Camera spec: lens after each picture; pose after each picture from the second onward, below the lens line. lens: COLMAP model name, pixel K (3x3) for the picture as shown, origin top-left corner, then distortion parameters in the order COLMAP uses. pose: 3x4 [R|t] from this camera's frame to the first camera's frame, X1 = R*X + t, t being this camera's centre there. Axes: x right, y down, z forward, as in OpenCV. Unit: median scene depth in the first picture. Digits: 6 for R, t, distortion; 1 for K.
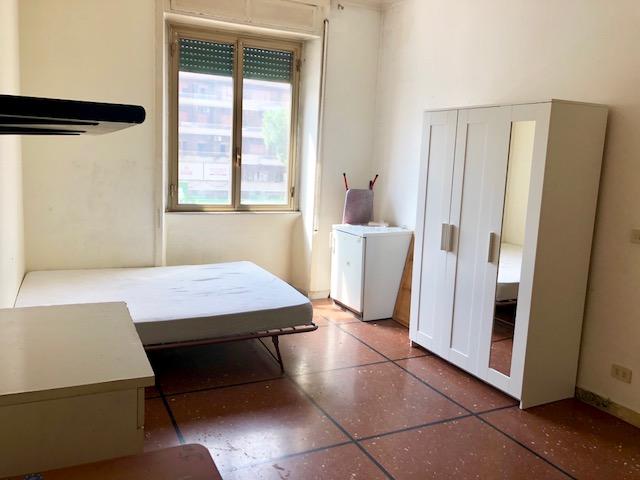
lens RADIAL K [[529.6, 0, 319.6], [0, 529.6, 236.1], [0, 0, 1]] dist [0.032566, -0.016839]
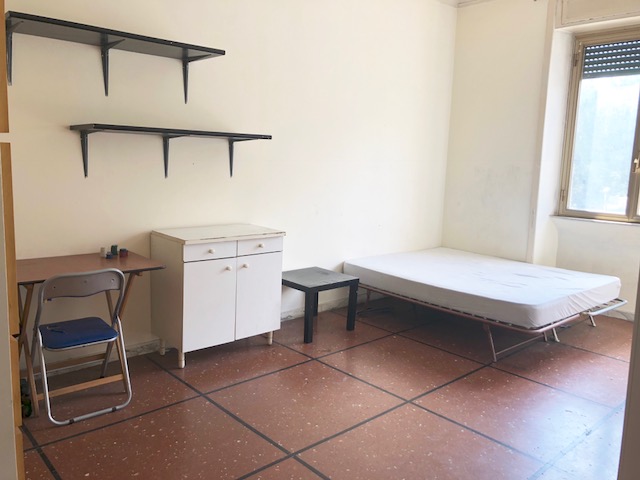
lens RADIAL K [[529.6, 0, 320.1], [0, 529.6, 235.2], [0, 0, 1]] dist [0.032566, -0.016839]
pose [[0.278847, 0.101365, -0.954971, 0.578197], [-0.161146, 0.985253, 0.057525, 0.006492], [0.946719, 0.137849, 0.291069, 0.255181]]
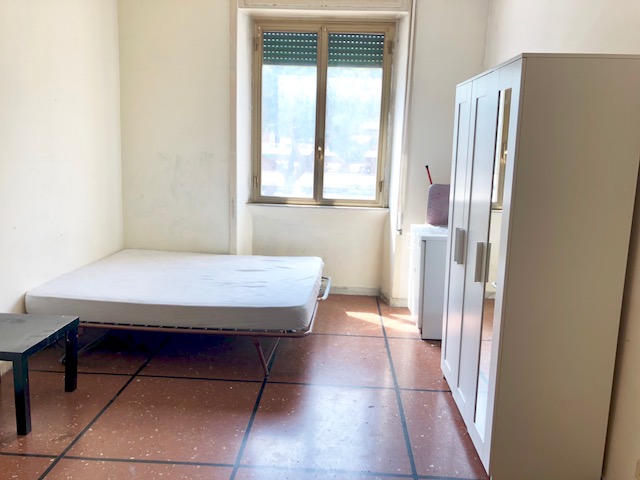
lens RADIAL K [[529.6, 0, 325.8], [0, 529.6, 231.9], [0, 0, 1]] dist [0.032566, -0.016839]
pose [[0.877699, 0.062950, -0.475061, 0.328574], [-0.065152, 0.997805, 0.011846, -0.010709], [0.474763, 0.020554, 0.879873, 0.162426]]
